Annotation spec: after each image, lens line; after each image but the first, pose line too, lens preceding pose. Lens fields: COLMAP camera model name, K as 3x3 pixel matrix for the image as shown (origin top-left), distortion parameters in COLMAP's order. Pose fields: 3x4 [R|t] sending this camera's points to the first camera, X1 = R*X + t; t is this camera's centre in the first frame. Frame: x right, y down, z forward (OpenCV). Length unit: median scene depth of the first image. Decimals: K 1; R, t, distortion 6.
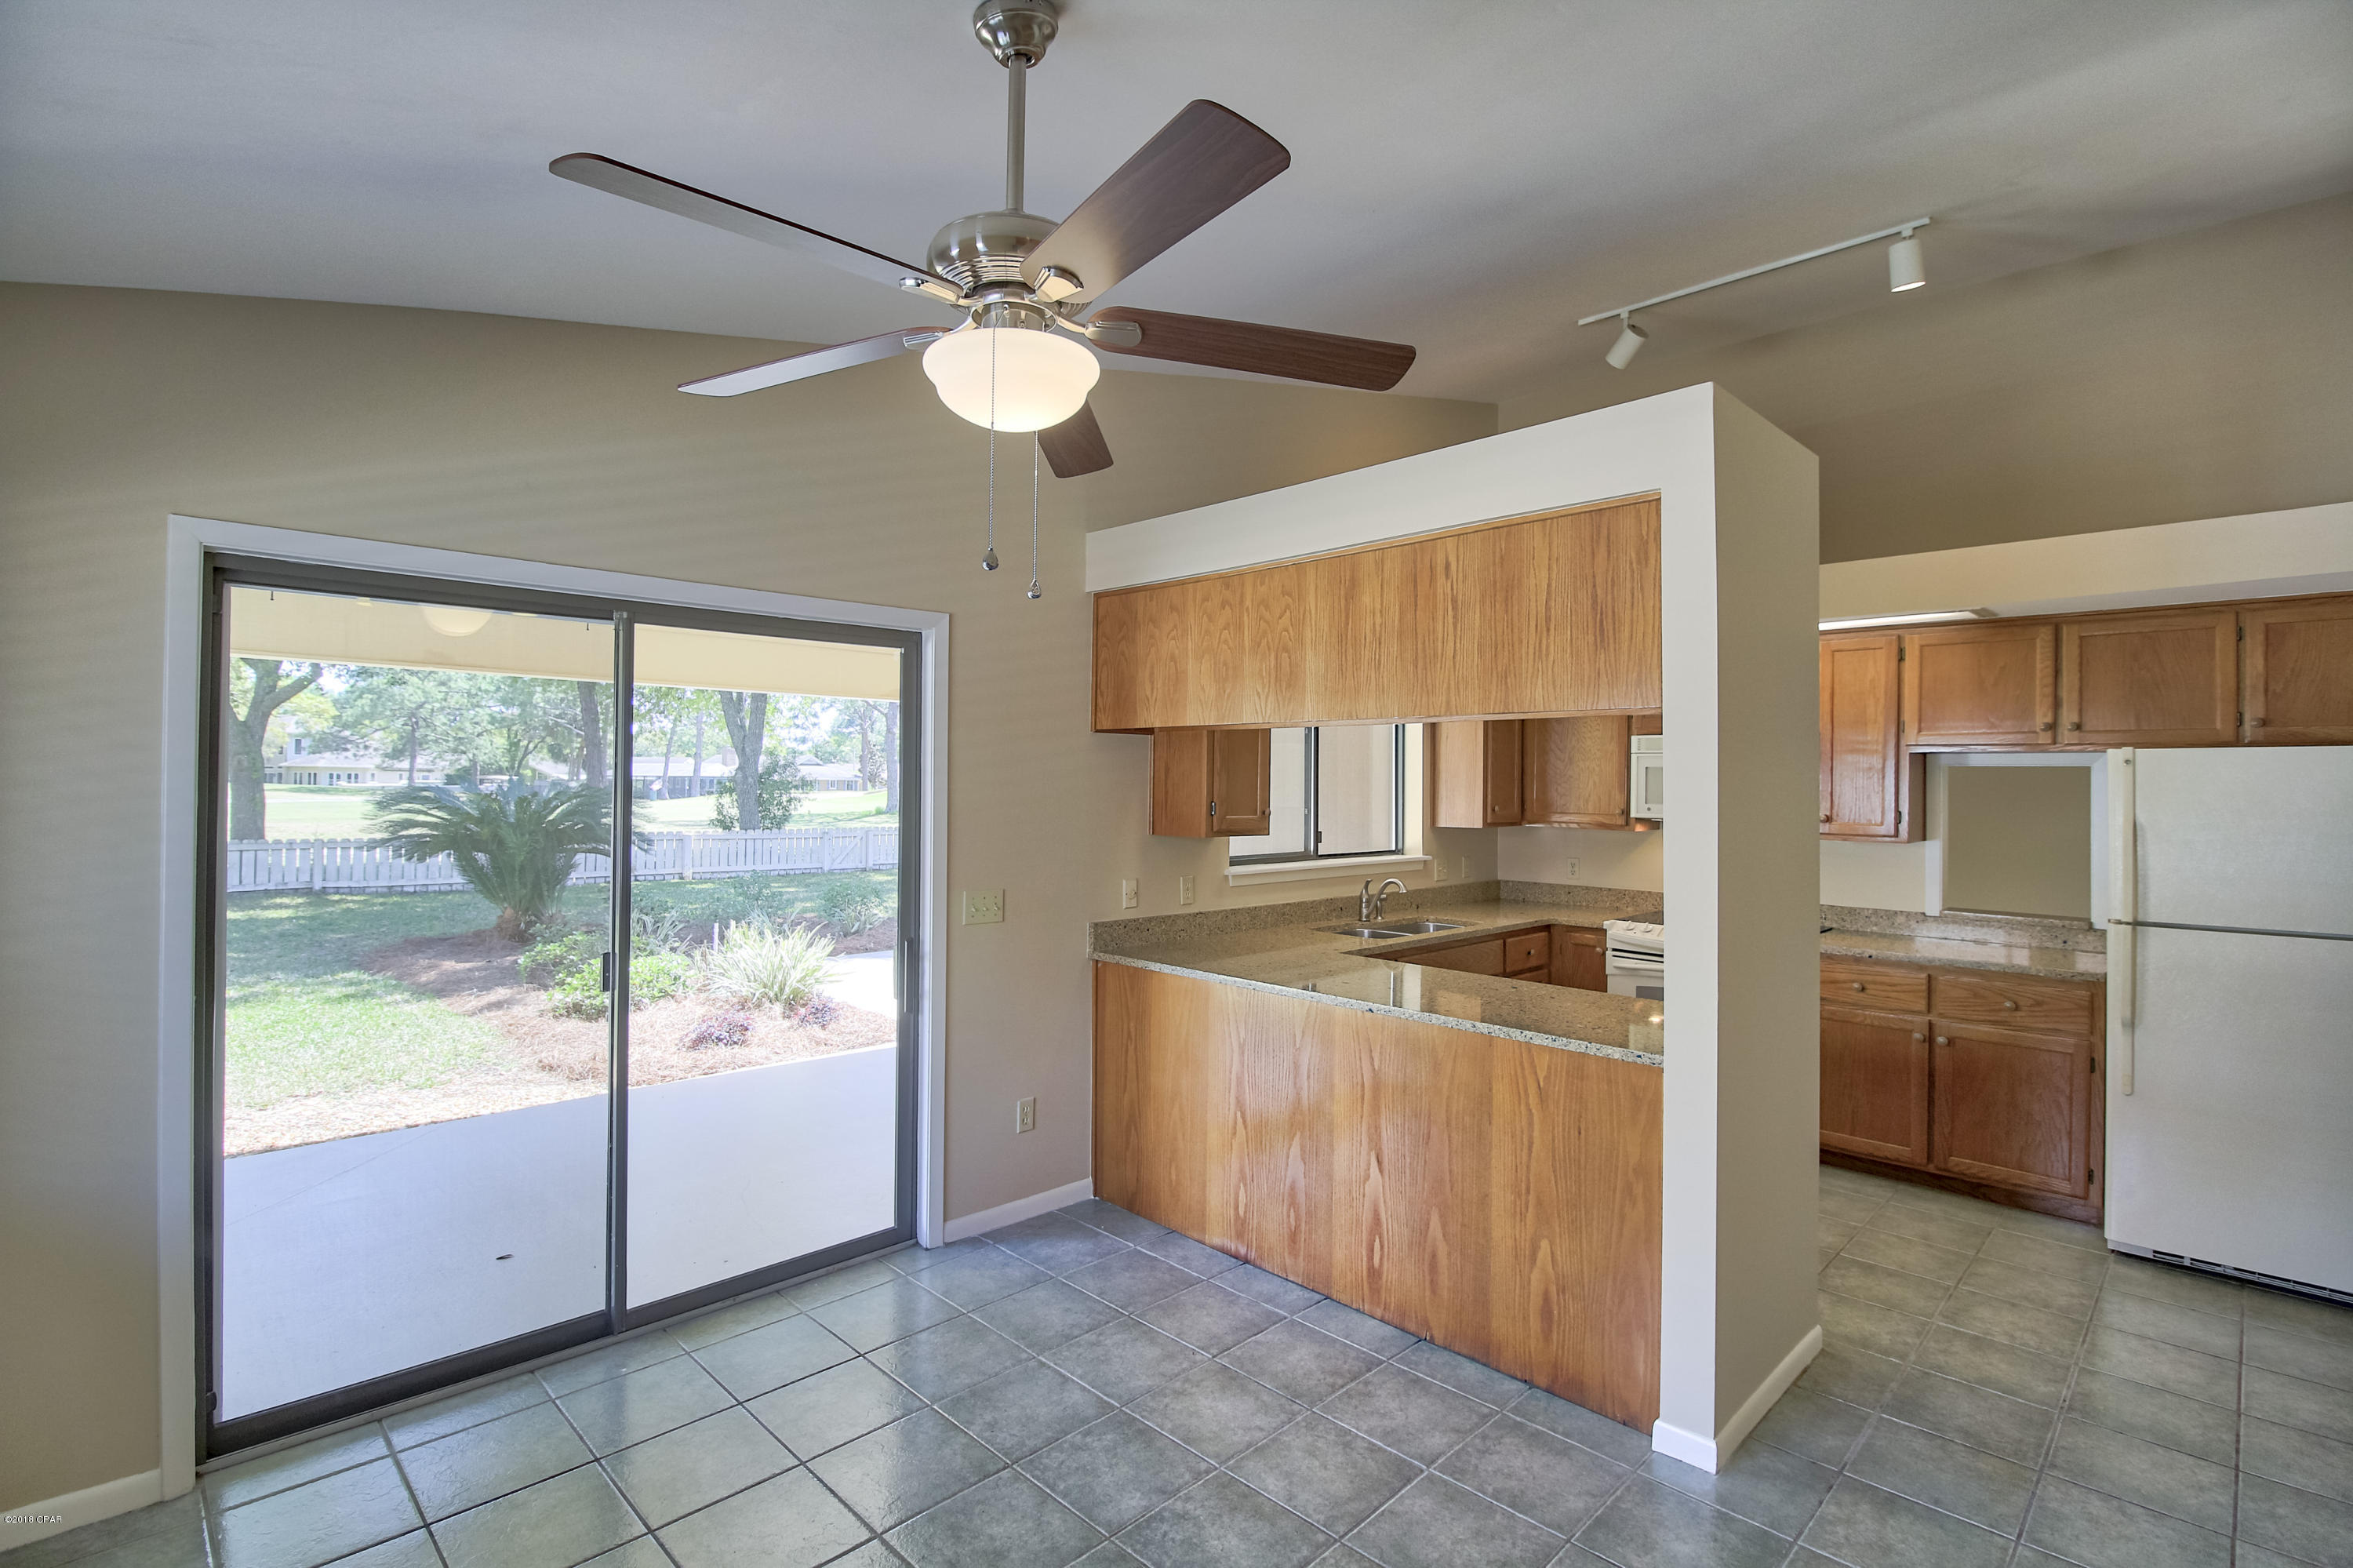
lens RADIAL K [[1090.4, 0, 1176.1], [0, 1090.4, 766.4], [0, 0, 1]] dist [0.001523, -0.012624]
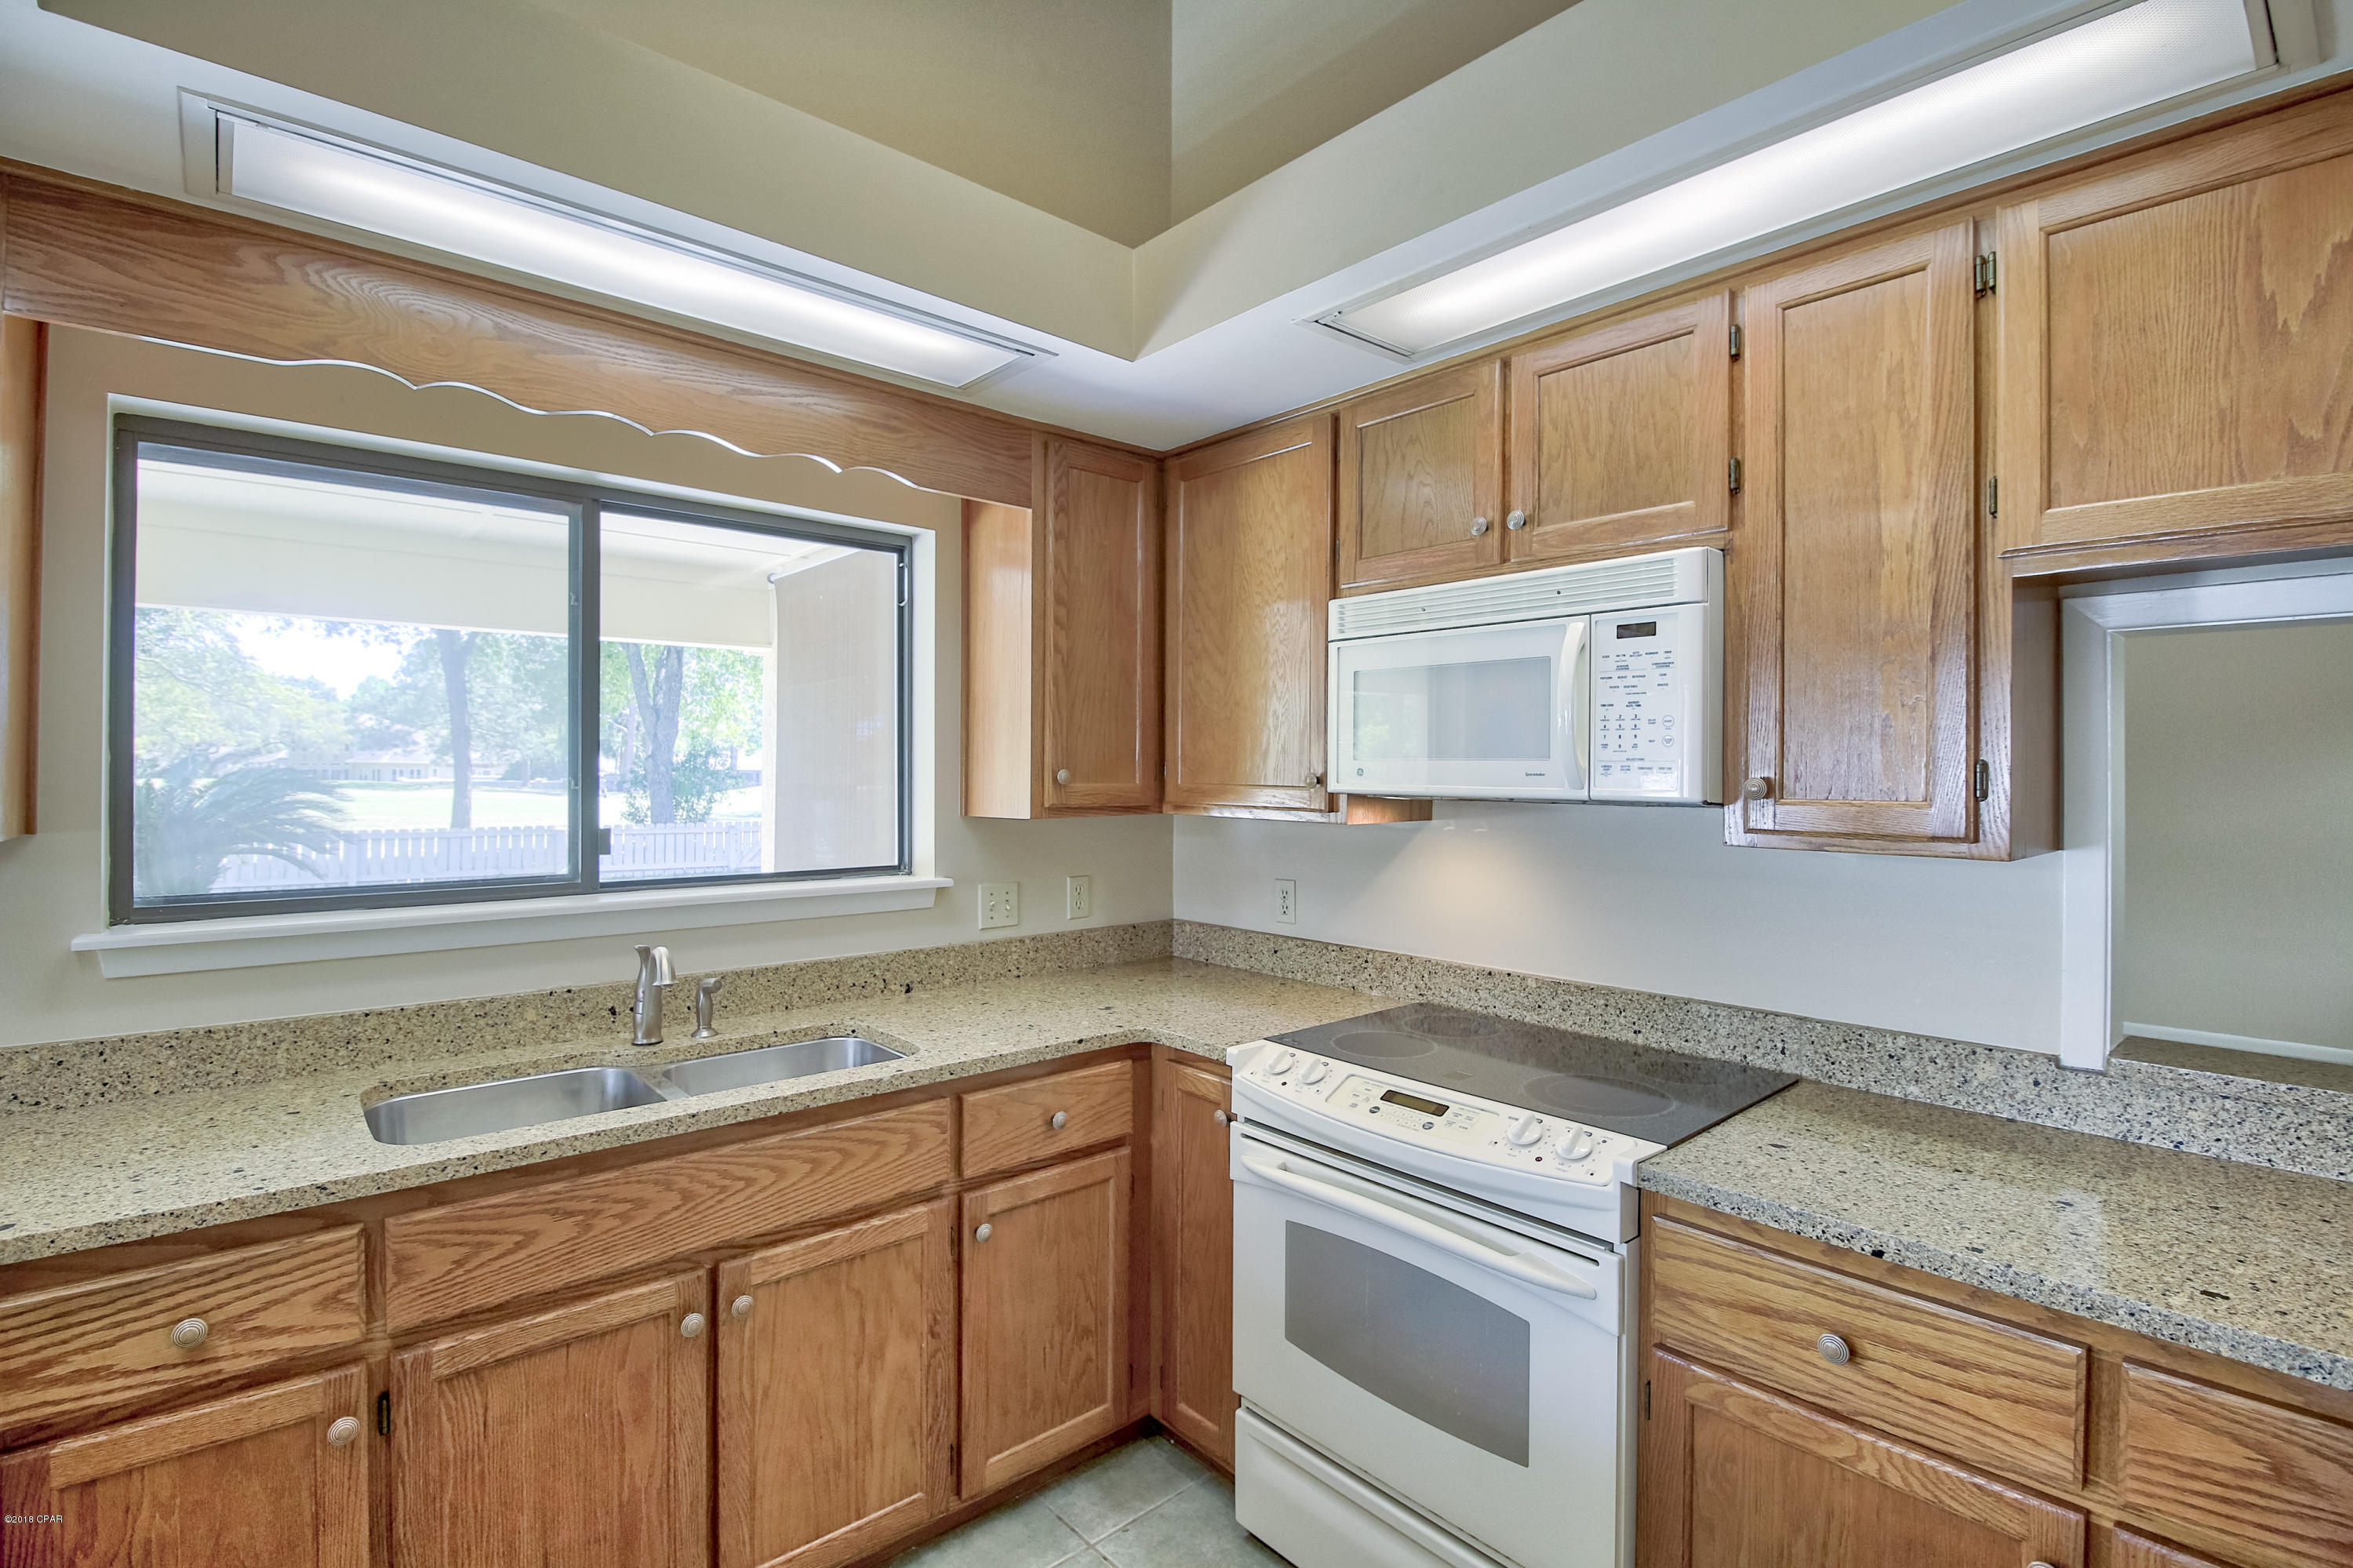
lens RADIAL K [[1090.4, 0, 1166.1], [0, 1090.4, 763.8], [0, 0, 1]] dist [0.001523, -0.012624]
pose [[0.997655, -0.009800, -0.067733, 0.483632], [0.010272, 0.999925, 0.006627, 0.040581], [0.067663, -0.007308, 0.997681, 0.719662]]
